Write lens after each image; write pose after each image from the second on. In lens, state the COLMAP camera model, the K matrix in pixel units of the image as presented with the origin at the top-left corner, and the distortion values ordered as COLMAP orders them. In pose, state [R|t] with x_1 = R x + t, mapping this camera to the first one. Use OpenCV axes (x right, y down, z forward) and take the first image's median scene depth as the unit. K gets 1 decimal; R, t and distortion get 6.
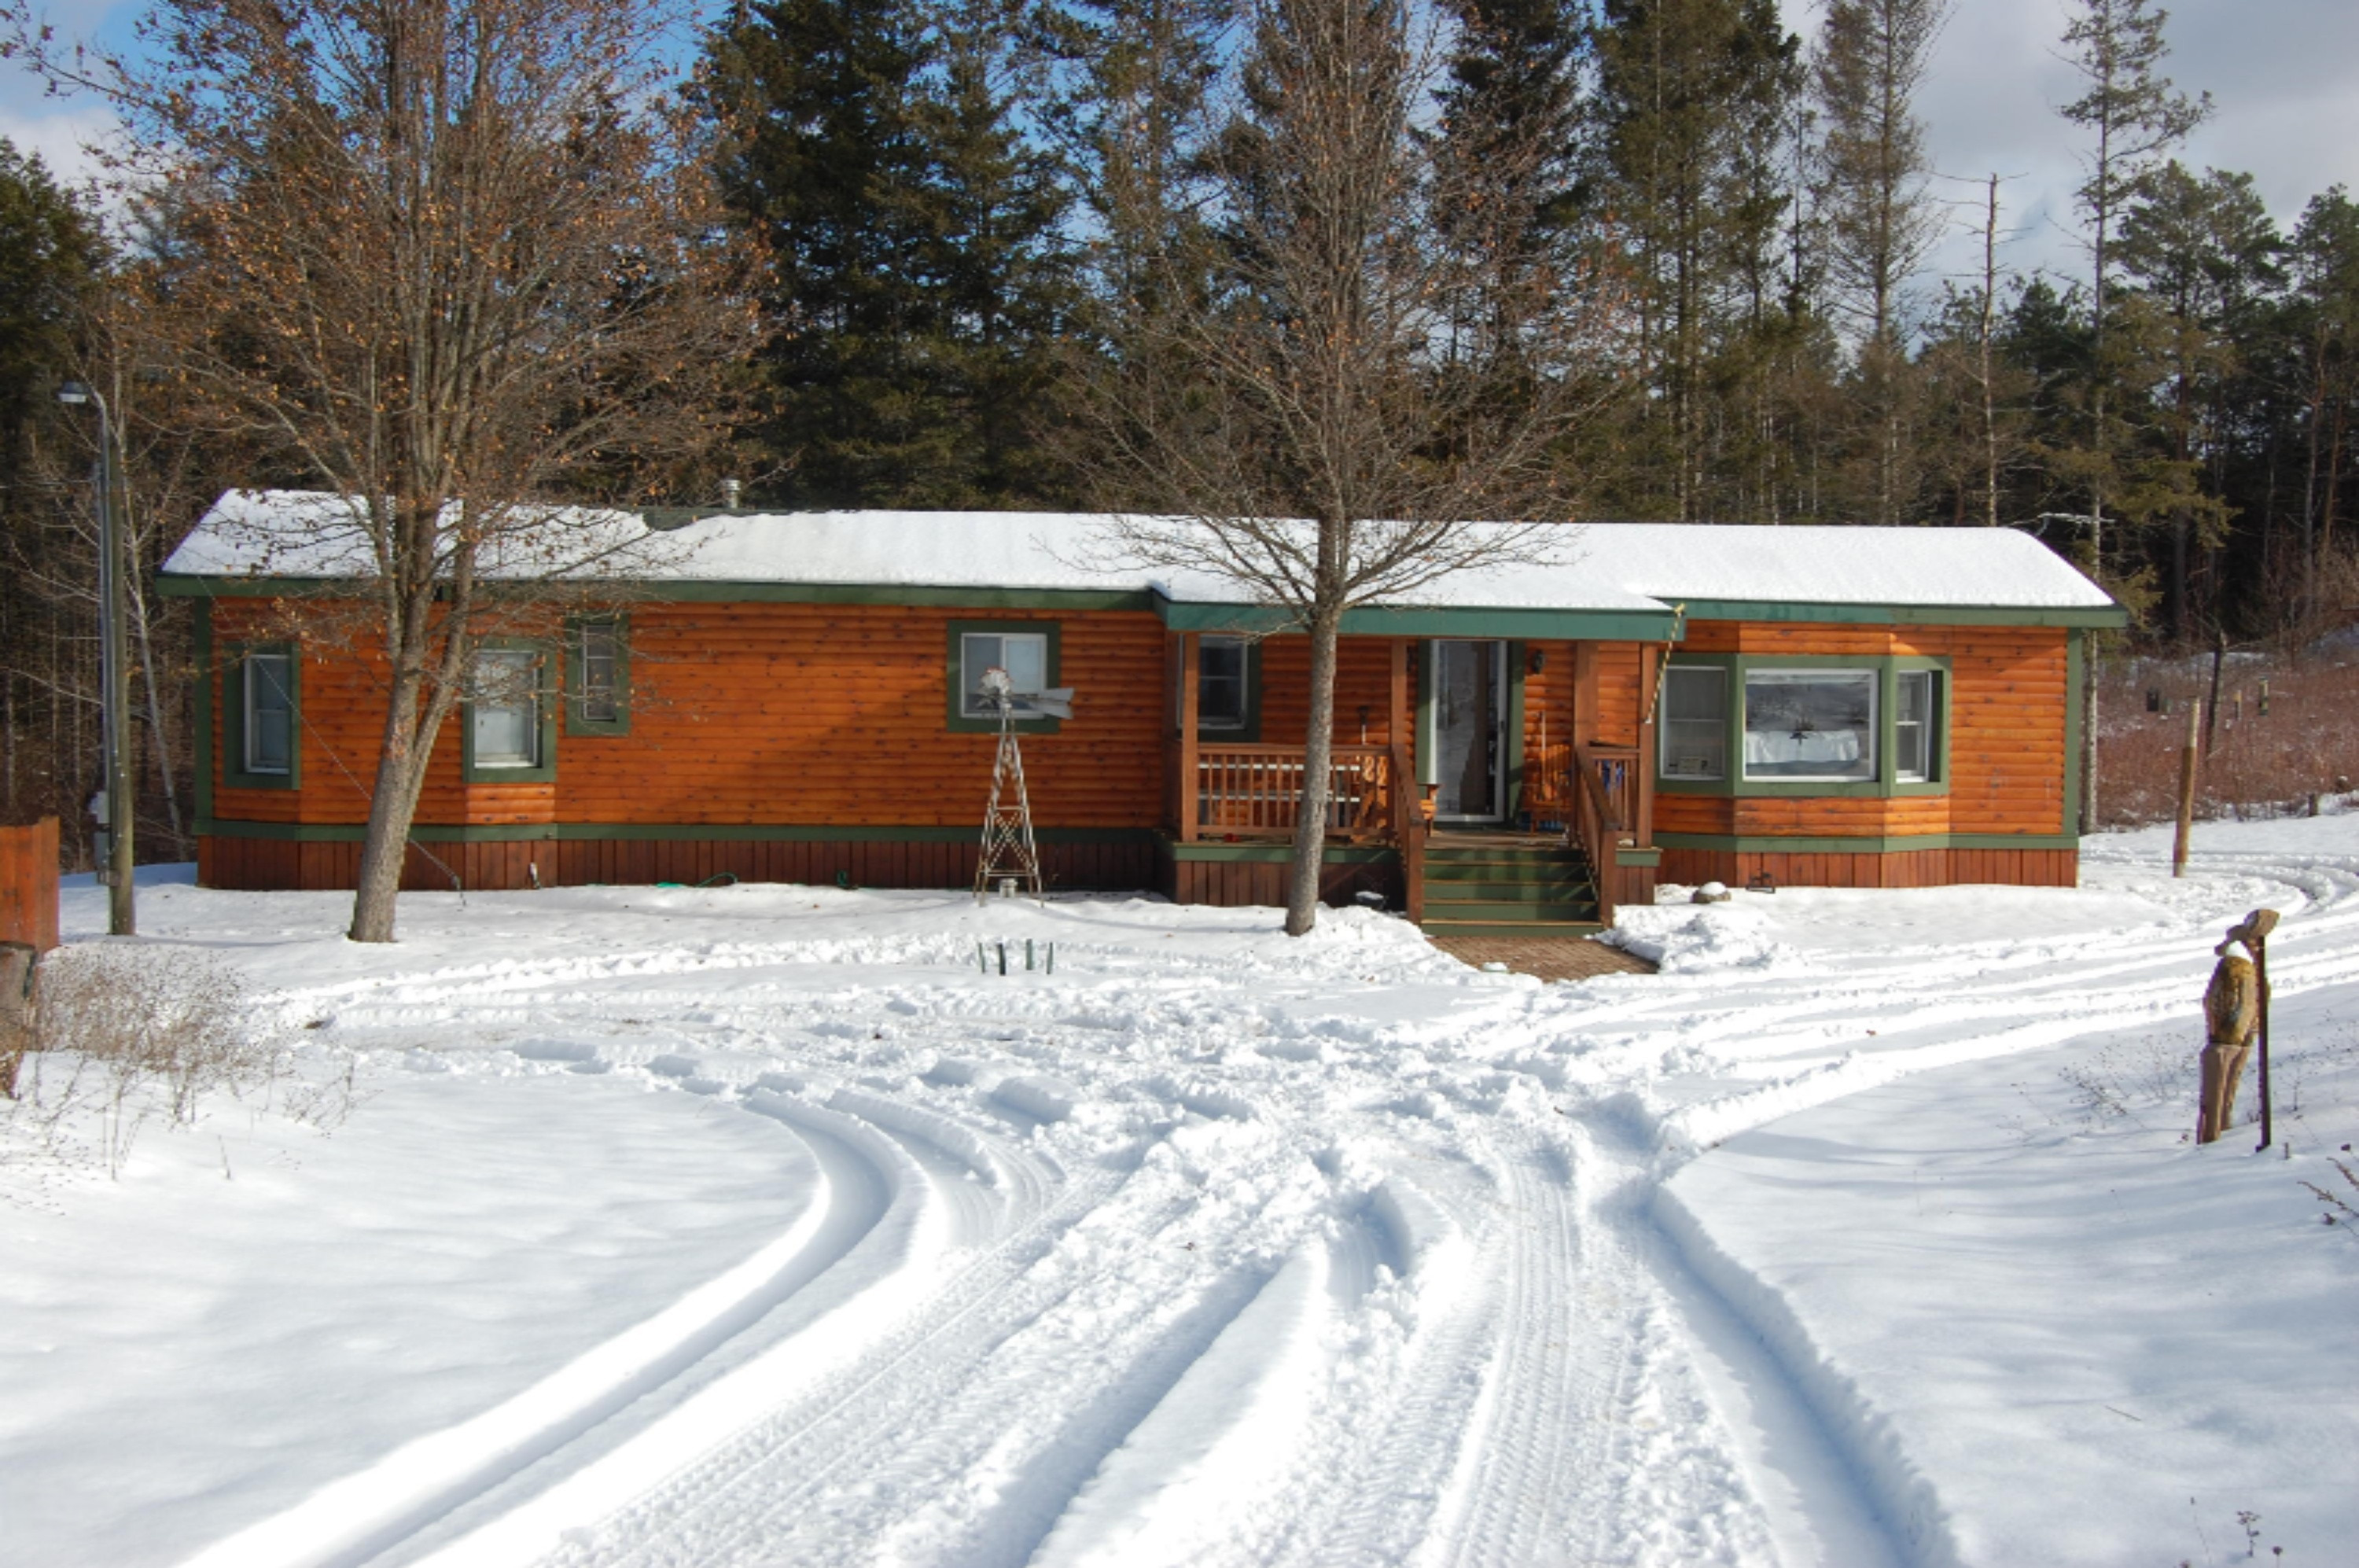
lens RADIAL K [[3120.0, 0, 1179.5], [0, 3120.0, 784.0], [0, 0, 1]] dist [0.015945, -0.028105]
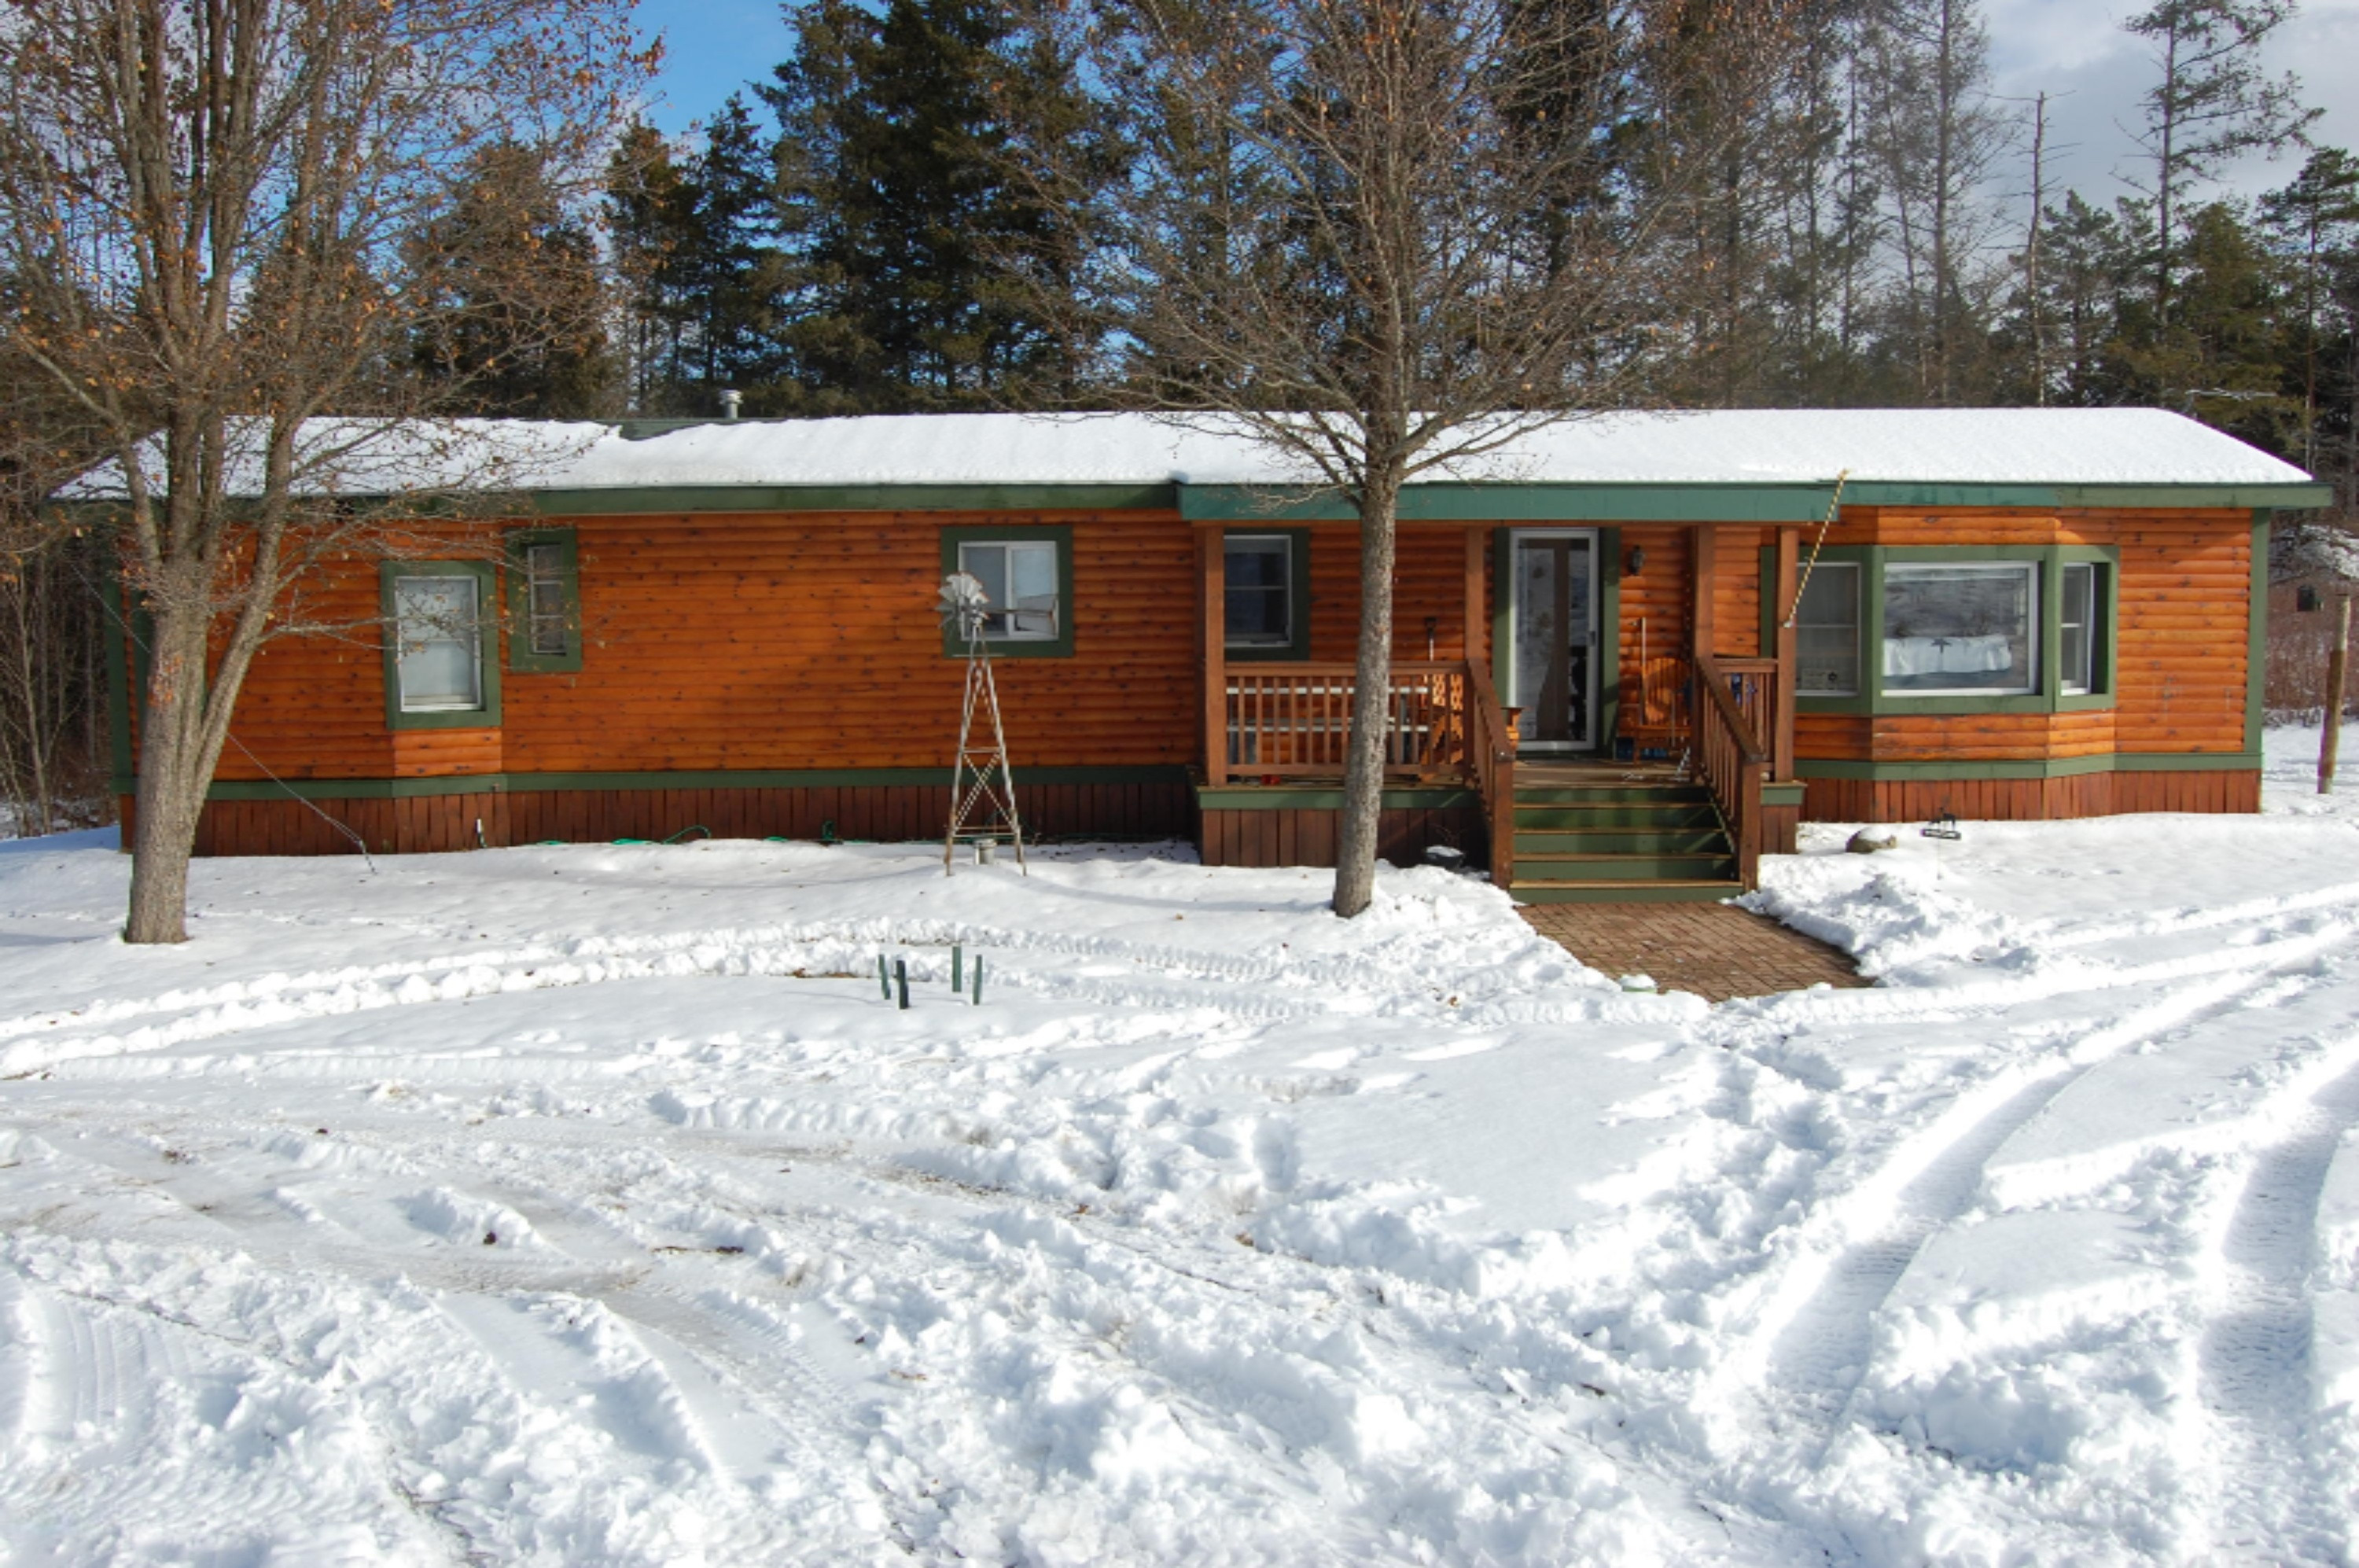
lens RADIAL K [[1771.7, 0, 1179.5], [0, 1771.7, 784.0], [0, 0, 1]] dist [-0.080548, 0.000794]
pose [[0.996657, -0.017125, -0.079887, 0.029688], [0.020774, 0.998767, 0.045079, -0.002718], [0.079017, -0.046588, 0.995784, 0.537601]]
